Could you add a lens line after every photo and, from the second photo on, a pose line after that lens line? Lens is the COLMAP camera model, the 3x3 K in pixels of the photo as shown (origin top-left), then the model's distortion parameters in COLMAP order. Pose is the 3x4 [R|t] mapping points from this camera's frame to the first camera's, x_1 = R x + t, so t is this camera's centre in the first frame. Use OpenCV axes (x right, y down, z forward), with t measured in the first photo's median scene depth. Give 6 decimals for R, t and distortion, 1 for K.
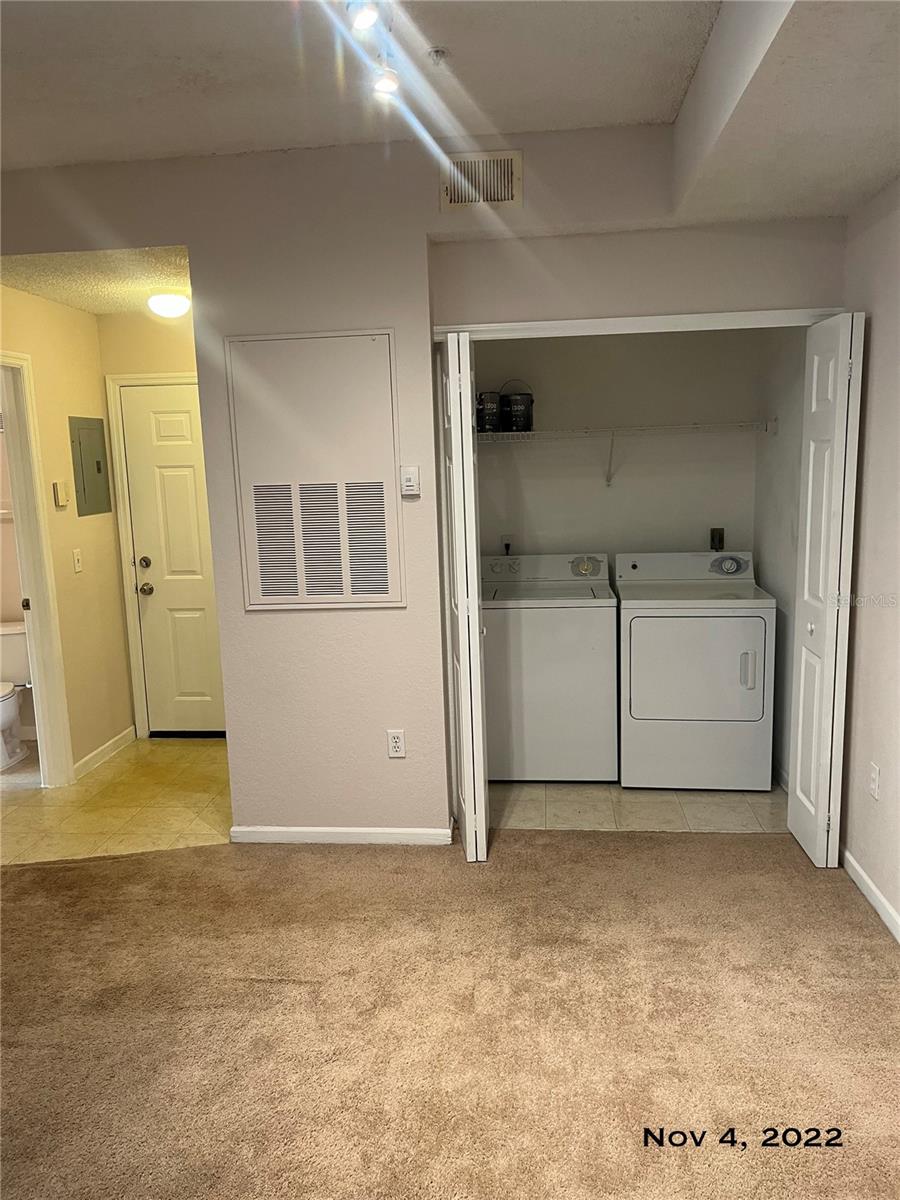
lens RADIAL K [[915.9, 0, 447.0], [0, 915.9, 605.5], [0, 0, 1]] dist [0.068718, -0.106042]
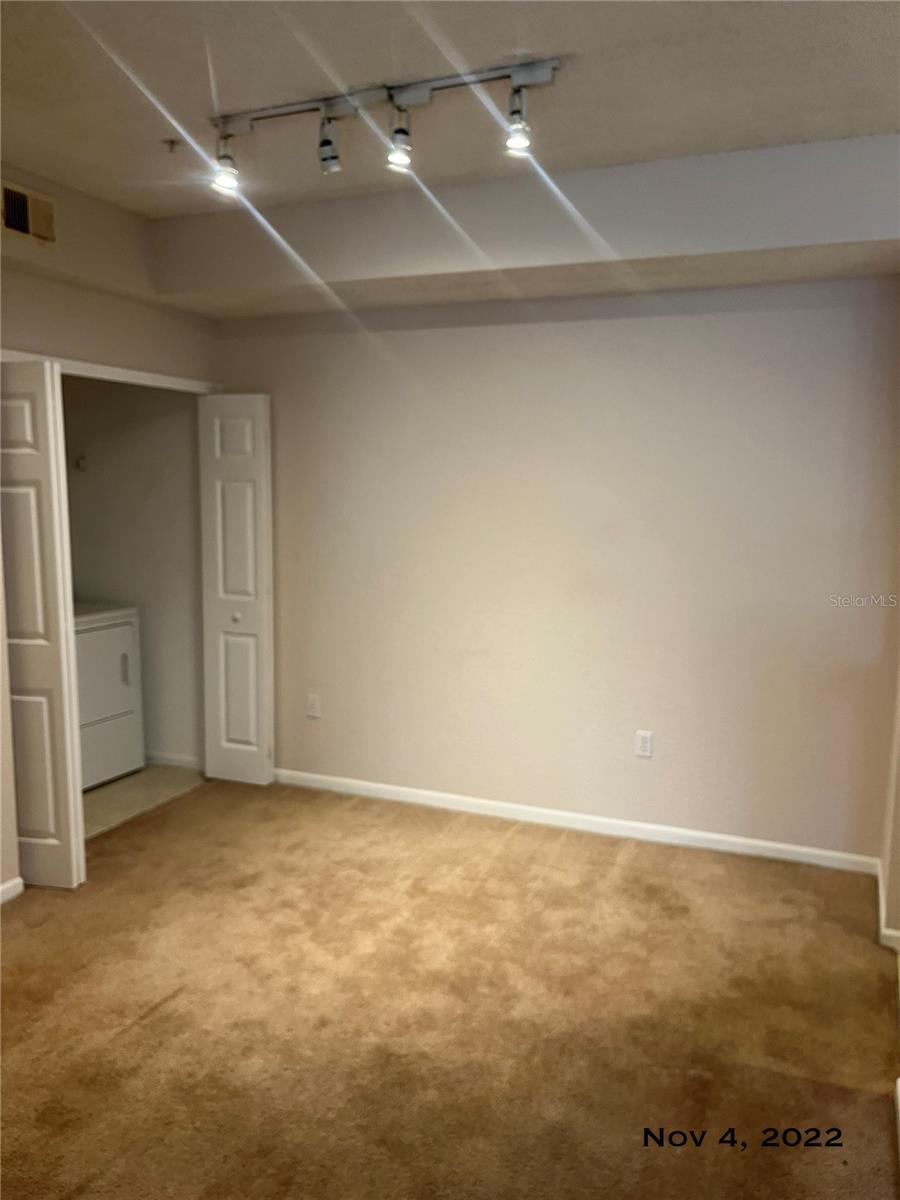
lens RADIAL K [[906.0, 0, 459.3], [0, 906.0, 600.2], [0, 0, 1]] dist [0.071219, -0.097028]
pose [[0.300436, -0.097283, 0.948828, -0.877353], [0.135274, 0.989075, 0.058577, -0.037387], [-0.944160, 0.110753, 0.310314, 0.302566]]
